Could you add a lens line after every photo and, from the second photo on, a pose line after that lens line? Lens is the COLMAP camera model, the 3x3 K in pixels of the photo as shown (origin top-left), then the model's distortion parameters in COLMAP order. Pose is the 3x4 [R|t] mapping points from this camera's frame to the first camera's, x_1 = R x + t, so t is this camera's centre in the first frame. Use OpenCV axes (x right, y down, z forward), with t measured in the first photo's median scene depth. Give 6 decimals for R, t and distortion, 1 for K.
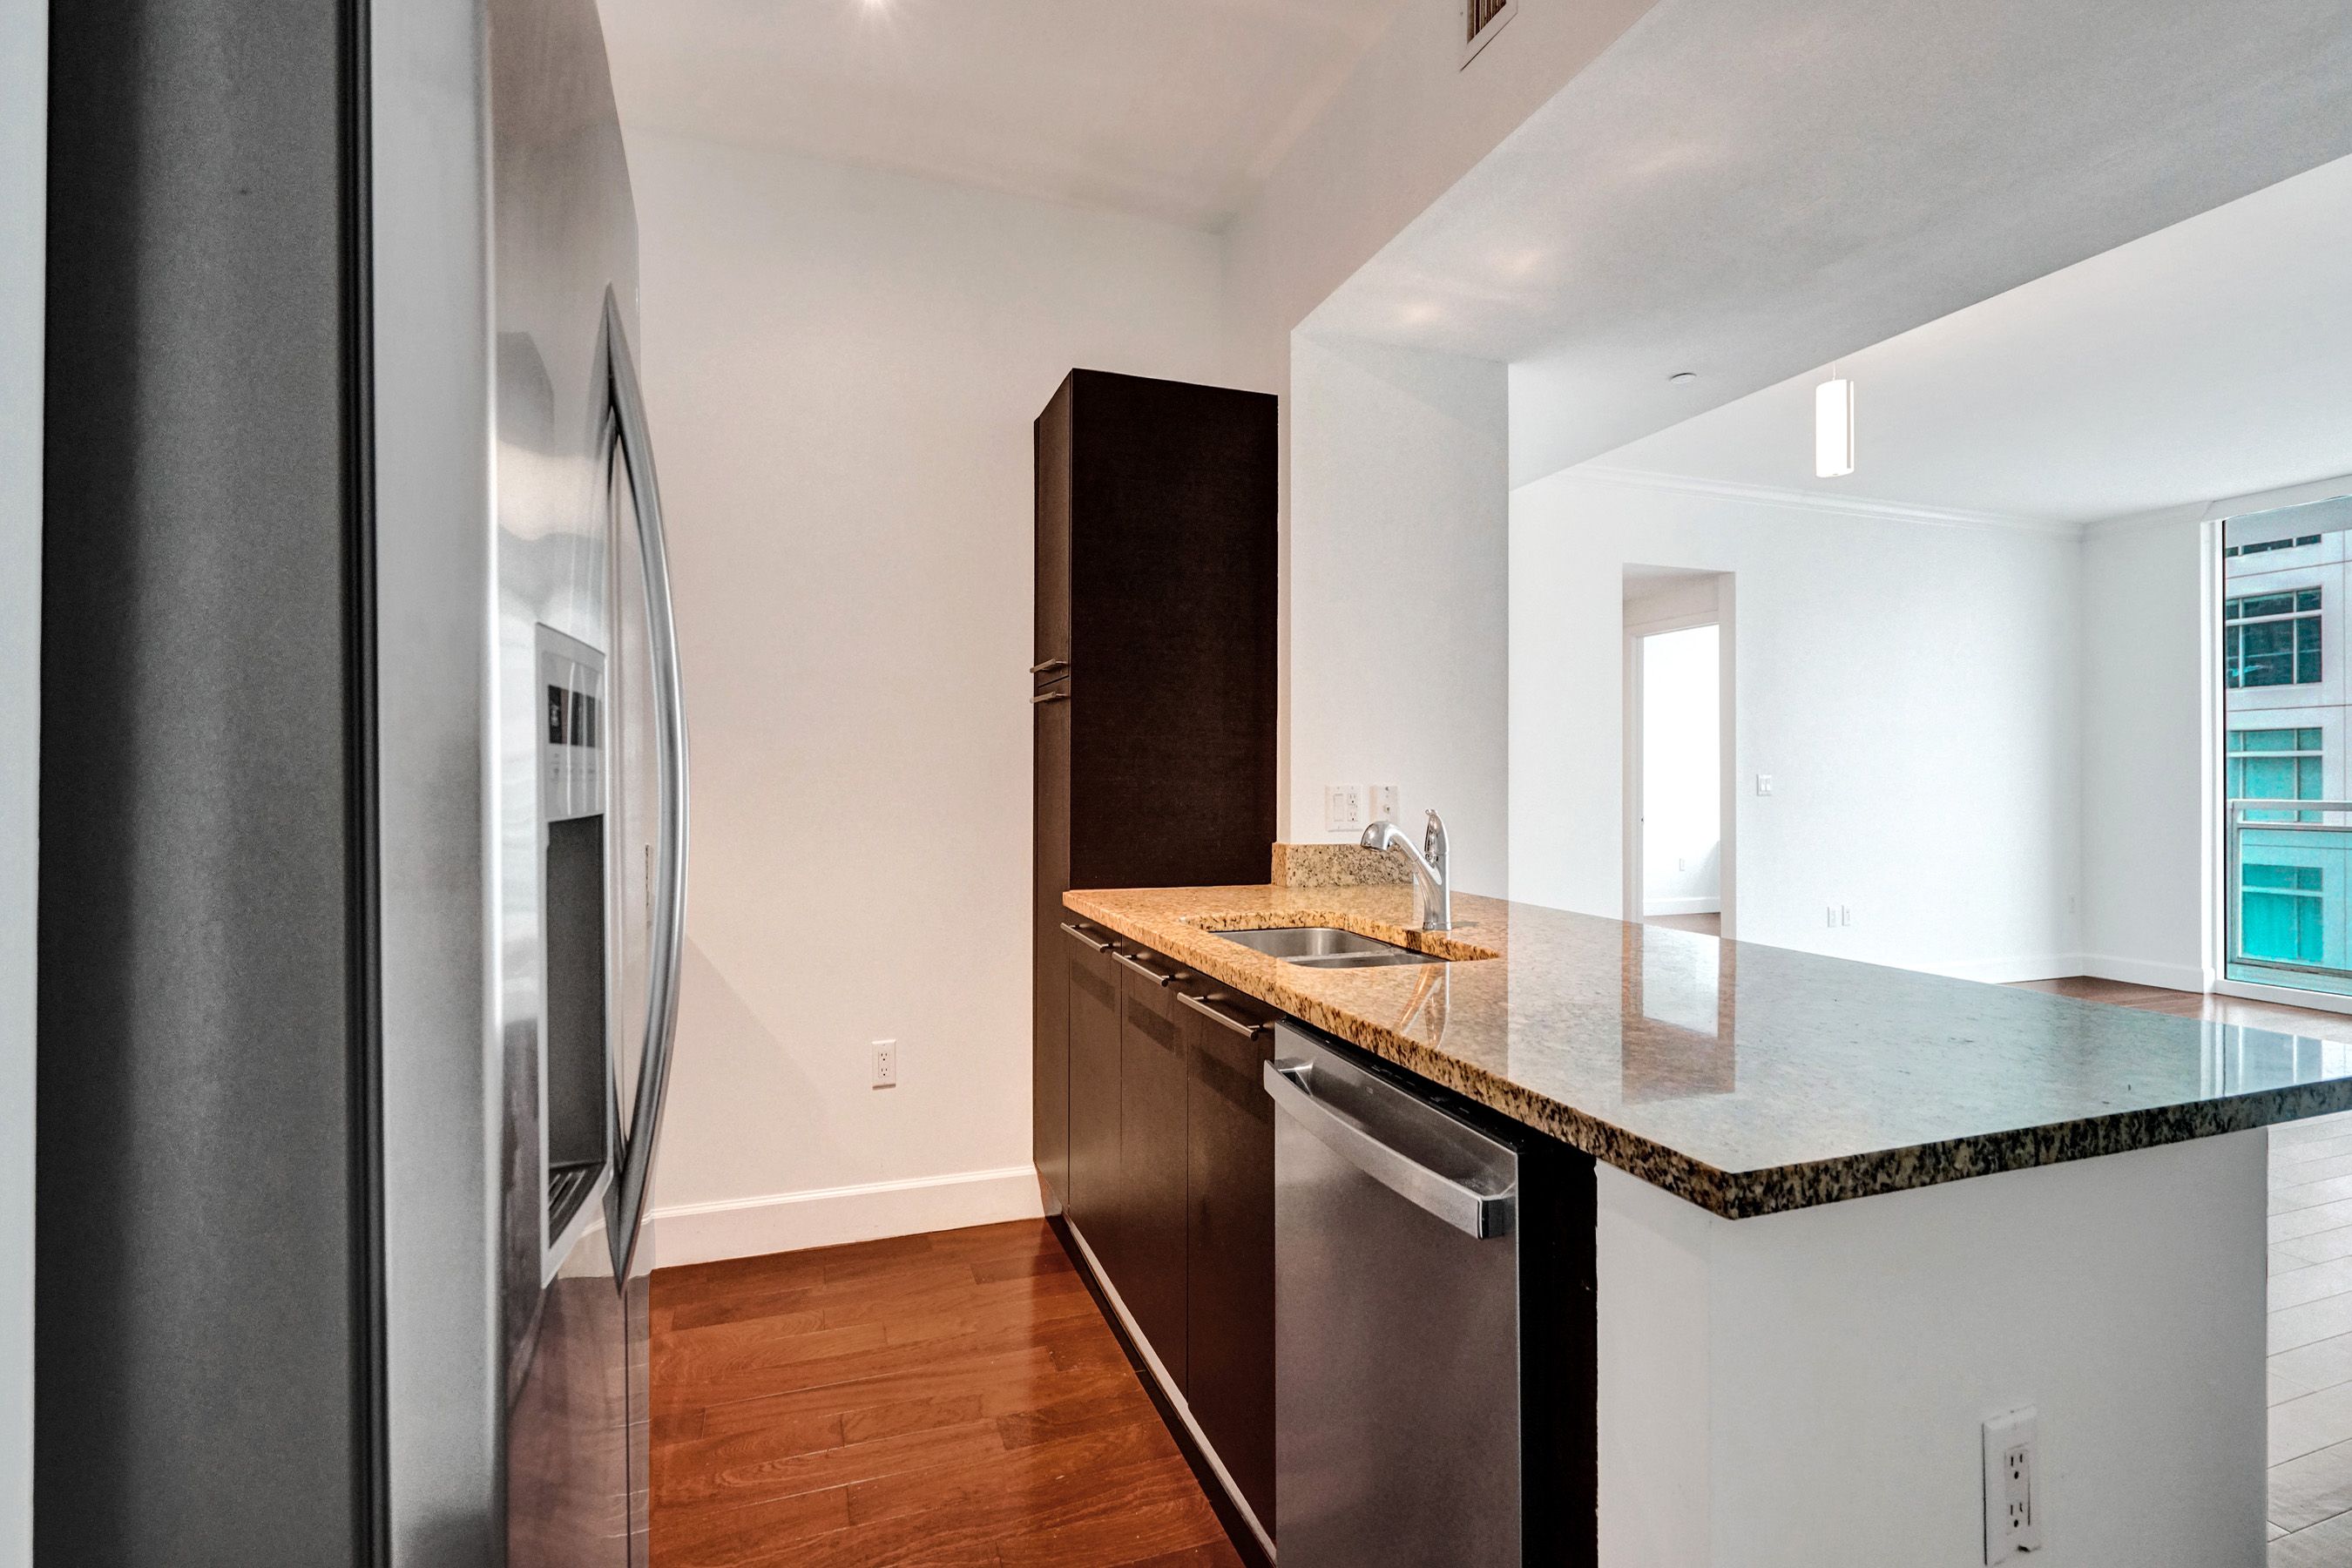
lens RADIAL K [[1088.8, 0, 1166.8], [0, 1088.8, 764.2], [0, 0, 1]] dist [-0.034241, 0.014587]
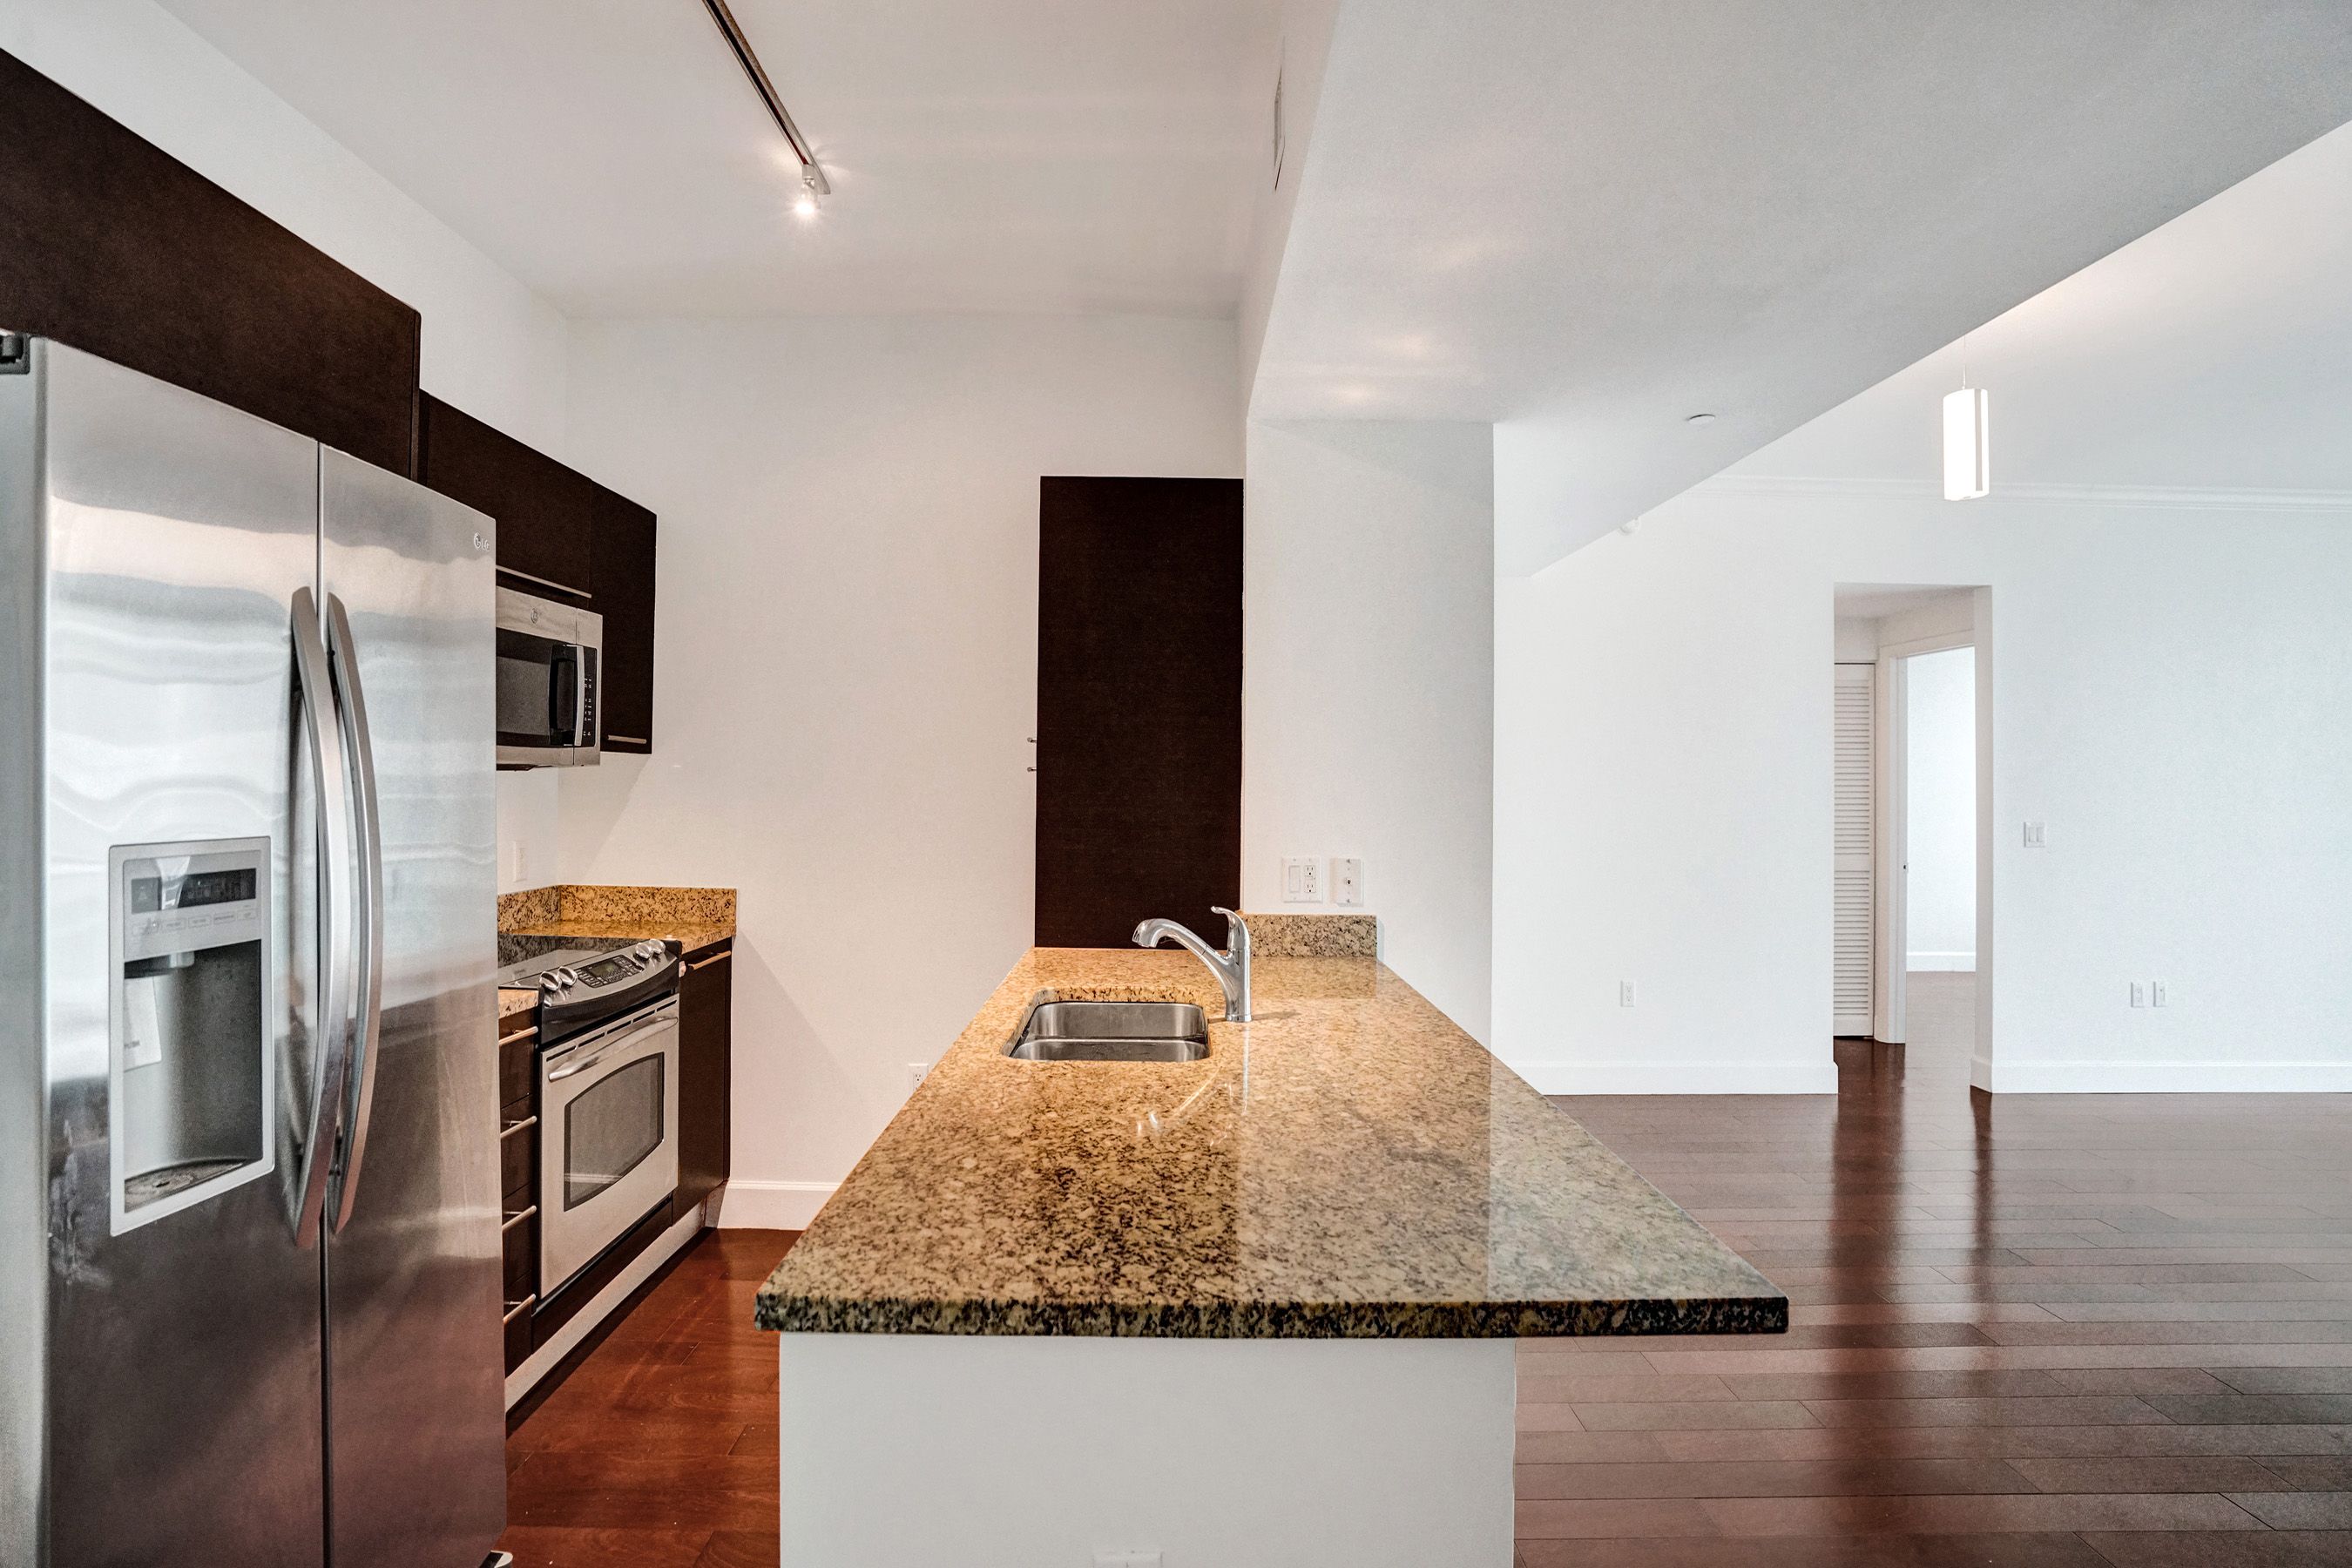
lens RADIAL K [[1088.8, 0, 1170.9], [0, 1088.8, 770.8], [0, 0, 1]] dist [-0.034241, 0.014587]
pose [[0.948385, 0.005523, -0.317075, 0.386076], [-0.004373, 0.999981, 0.004338, -0.069323], [0.317092, -0.002727, 0.948391, -0.015420]]
